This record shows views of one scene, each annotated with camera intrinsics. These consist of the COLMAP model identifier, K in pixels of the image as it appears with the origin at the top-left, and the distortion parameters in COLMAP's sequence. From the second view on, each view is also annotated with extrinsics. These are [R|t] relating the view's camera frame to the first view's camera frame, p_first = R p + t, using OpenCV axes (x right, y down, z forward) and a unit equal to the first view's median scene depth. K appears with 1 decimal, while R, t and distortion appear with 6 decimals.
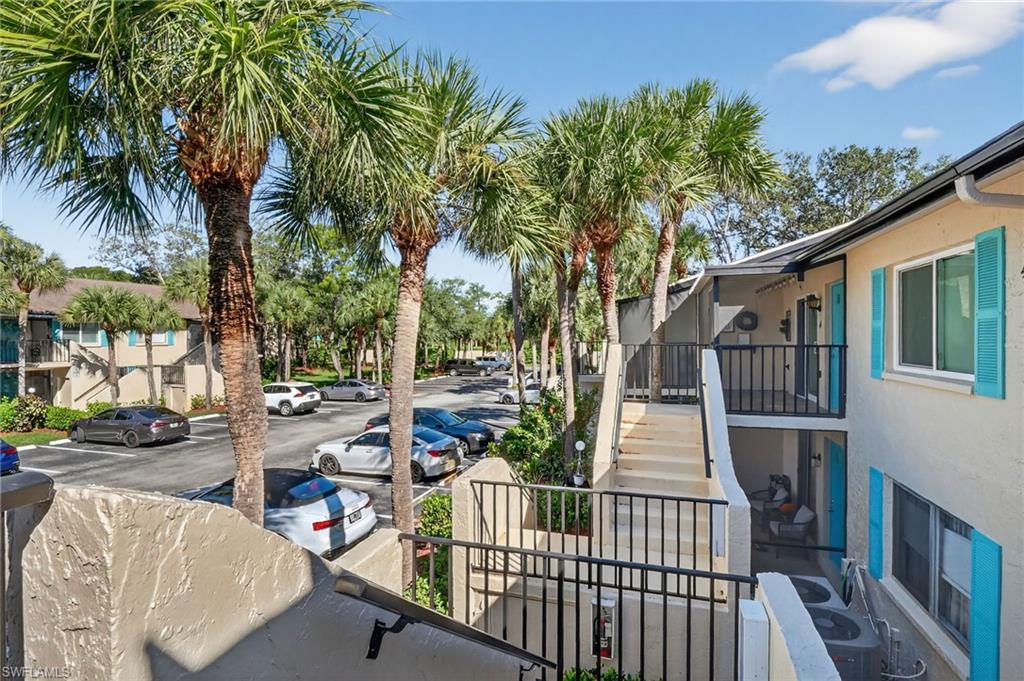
lens RADIAL K [[509.4, 0, 509.2], [0, 509.4, 333.8], [0, 0, 1]] dist [-0.004978, -0.001009]
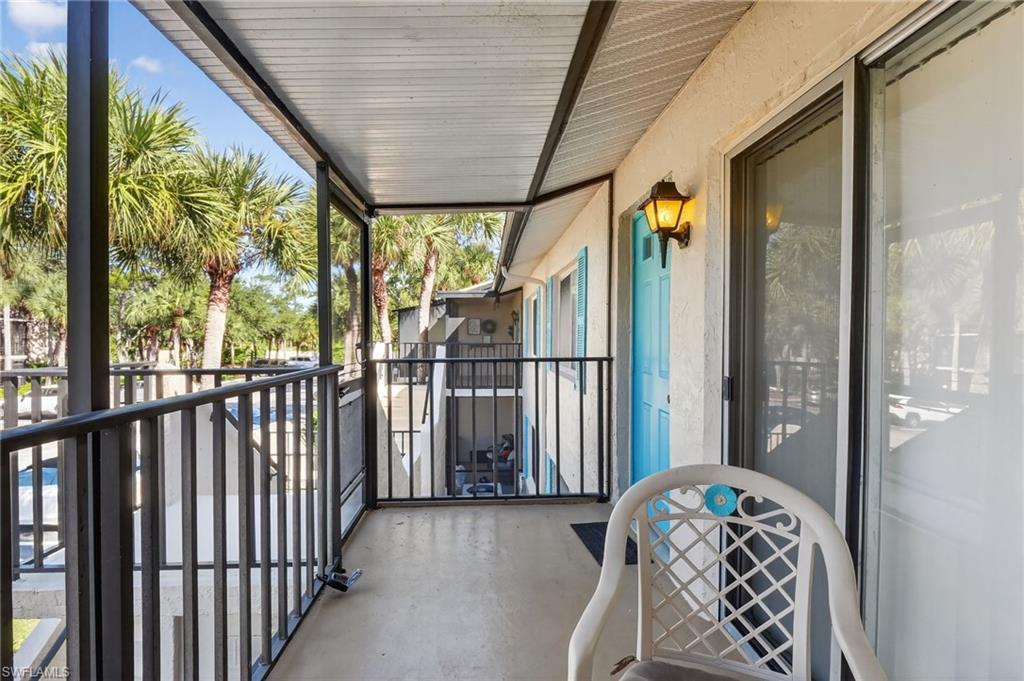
lens RADIAL K [[509.4, 0, 509.2], [0, 509.4, 333.8], [0, 0, 1]] dist [-0.004978, -0.001009]
pose [[0.944151, 0.006534, 0.329447, 0.019392], [-0.006376, 0.999978, -0.001559, -0.001126], [-0.329450, -0.000628, 0.944173, -0.111005]]
